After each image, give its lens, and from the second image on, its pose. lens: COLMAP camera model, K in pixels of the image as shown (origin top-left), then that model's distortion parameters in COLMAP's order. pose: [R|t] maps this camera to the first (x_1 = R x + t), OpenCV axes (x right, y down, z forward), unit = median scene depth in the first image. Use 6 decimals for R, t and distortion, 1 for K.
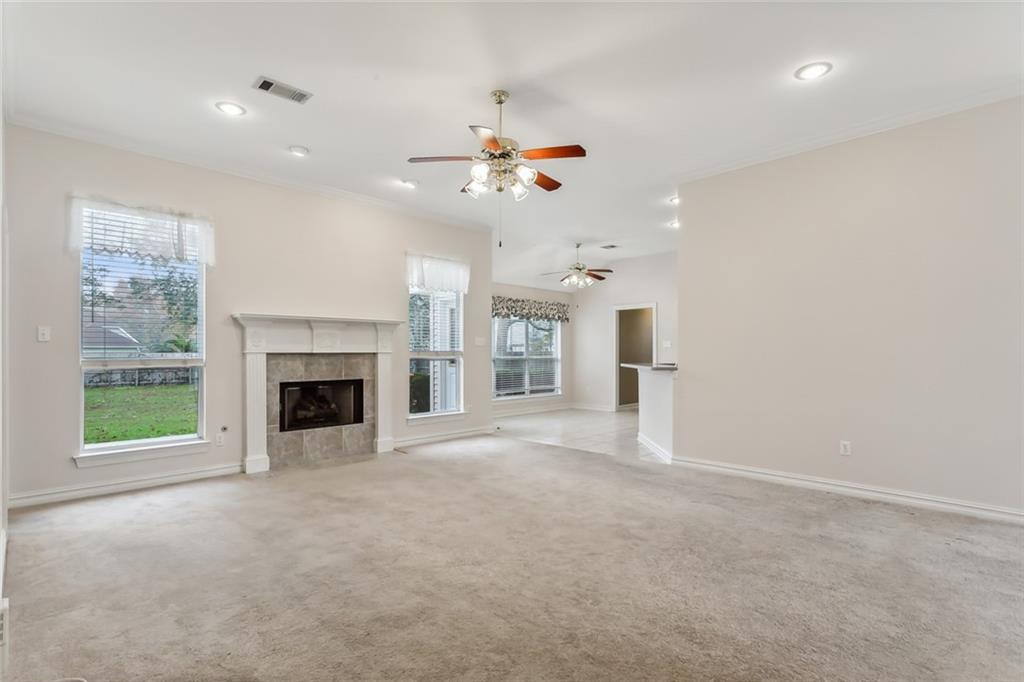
lens RADIAL K [[503.4, 0, 516.5], [0, 503.4, 356.7], [0, 0, 1]] dist [0.000142, 0.000129]
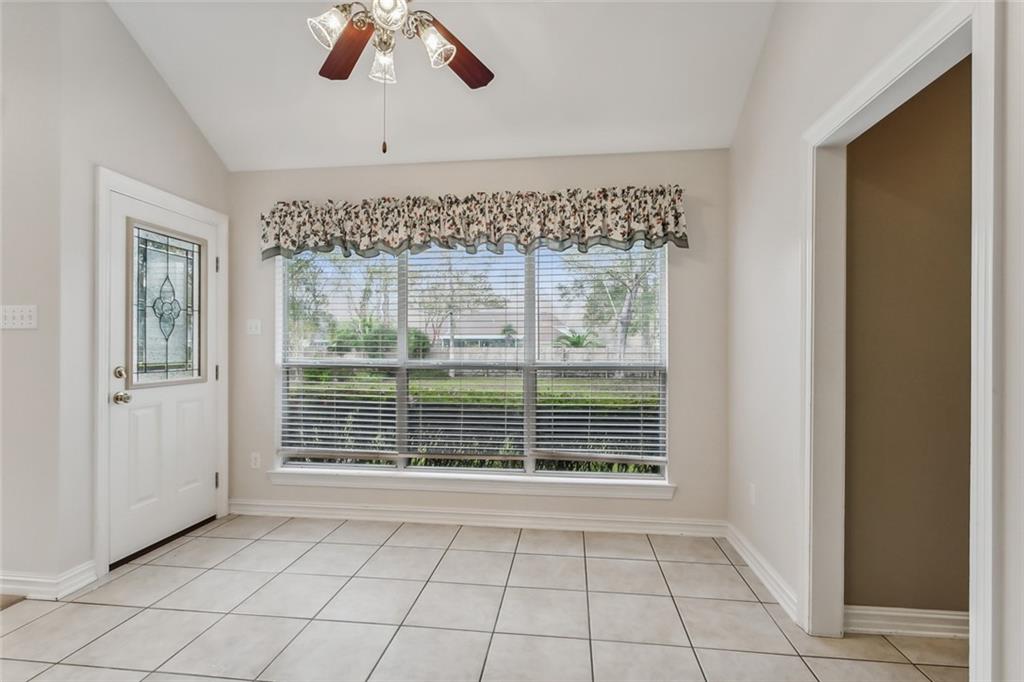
lens RADIAL K [[488.3, 0, 512.0], [0, 488.3, 341.0], [0, 0, 1]] dist [0.000048, 0.000334]
pose [[0.602151, -0.004403, -0.798370, 0.485194], [-0.010030, 0.999864, -0.013080, -0.017077], [0.798320, 0.015884, 0.602025, 1.351081]]
